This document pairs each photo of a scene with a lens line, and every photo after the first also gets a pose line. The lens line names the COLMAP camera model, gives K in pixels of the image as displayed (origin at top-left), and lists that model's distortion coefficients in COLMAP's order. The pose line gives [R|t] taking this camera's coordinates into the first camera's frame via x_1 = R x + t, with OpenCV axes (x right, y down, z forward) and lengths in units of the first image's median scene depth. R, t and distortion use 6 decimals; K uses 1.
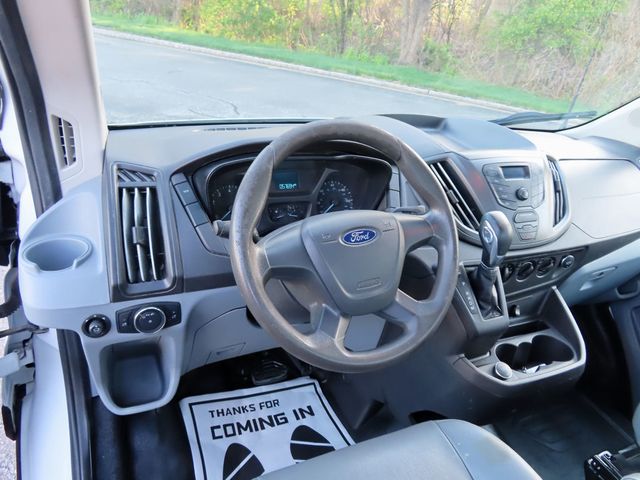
lens RADIAL K [[455.8, 0, 319.1], [0, 455.8, 240.7], [0, 0, 1]] dist [-0.031195, 0.024349]
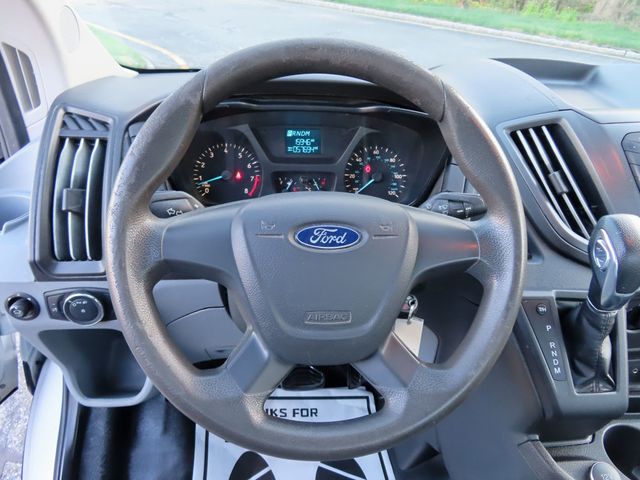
lens RADIAL K [[455.8, 0, 318.4], [0, 455.8, 240.3], [0, 0, 1]] dist [-0.031195, 0.024349]
pose [[0.940465, 0.120237, -0.317914, 0.199956], [-0.098741, 0.991650, 0.082946, -0.039431], [0.325232, -0.046617, 0.944484, 0.323397]]
